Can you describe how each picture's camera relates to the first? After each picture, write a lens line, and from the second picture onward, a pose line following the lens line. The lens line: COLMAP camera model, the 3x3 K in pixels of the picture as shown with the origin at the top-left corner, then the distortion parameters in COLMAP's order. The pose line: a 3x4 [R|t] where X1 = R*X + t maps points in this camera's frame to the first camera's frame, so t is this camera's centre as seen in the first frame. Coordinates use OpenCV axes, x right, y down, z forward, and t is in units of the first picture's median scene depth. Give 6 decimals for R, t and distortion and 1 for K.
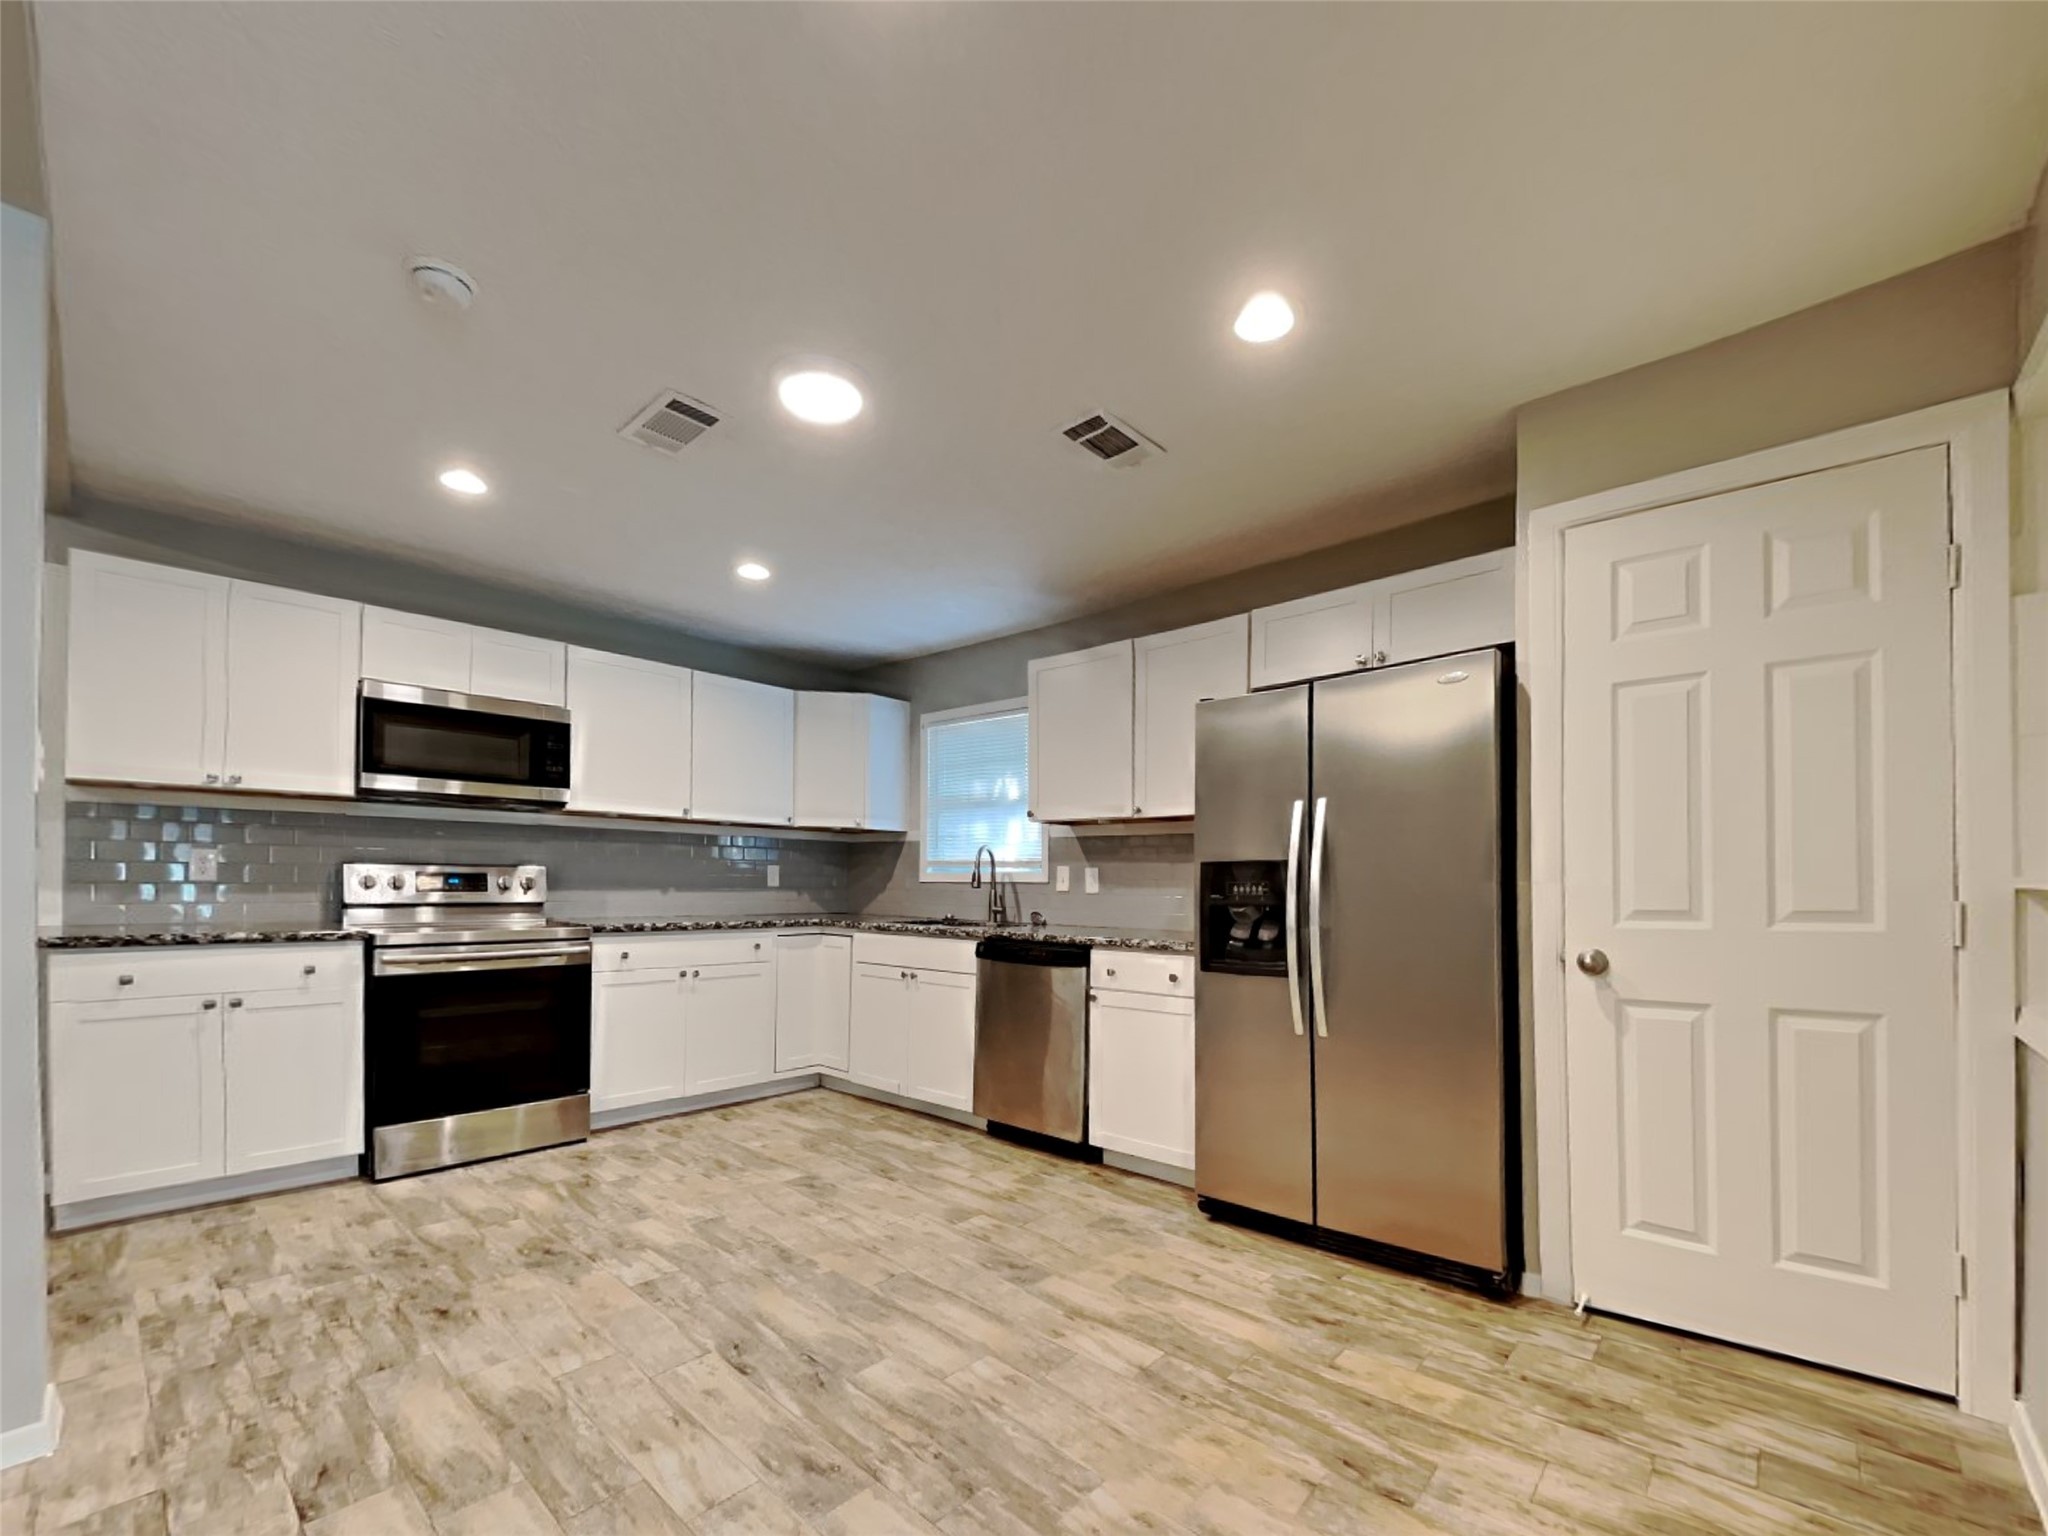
lens RADIAL K [[838.8, 0, 1024.0], [0, 838.8, 768.0], [0, 0, 1]] dist [-0.000089, 0.000133]
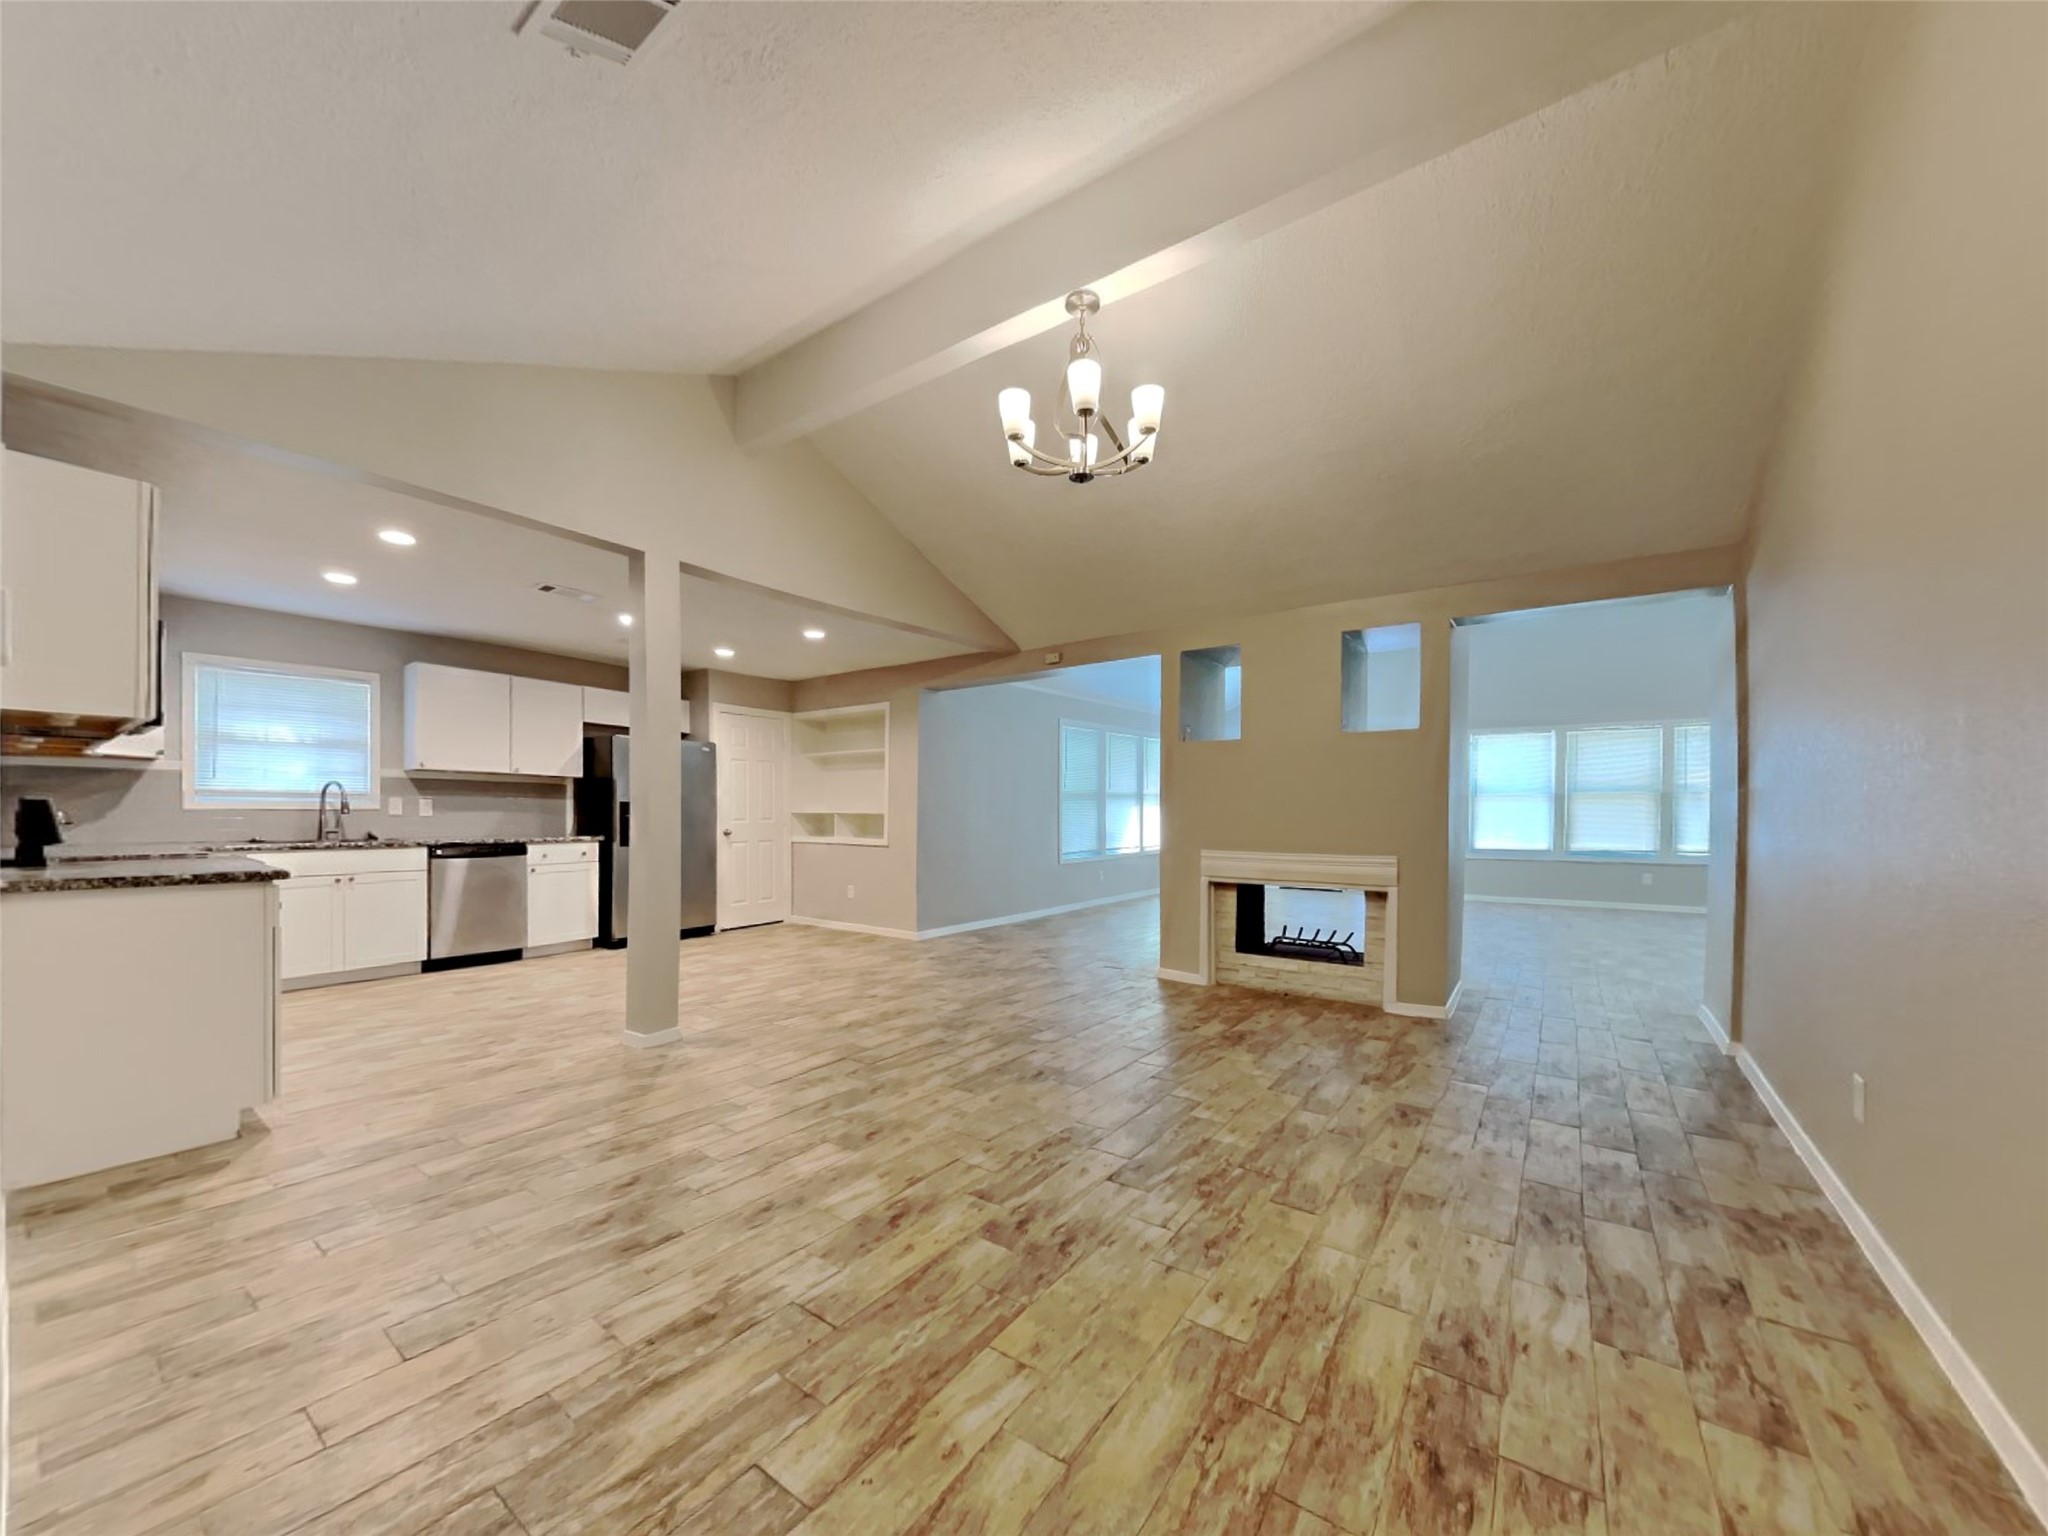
lens RADIAL K [[838.8, 0, 1024.0], [0, 838.8, 768.0], [0, 0, 1]] dist [-0.000089, 0.000133]
pose [[-0.110846, 0.035743, 0.993195, -1.859937], [-0.138504, 0.989045, -0.051051, -0.008548], [-0.984139, -0.143220, -0.104681, 0.141912]]
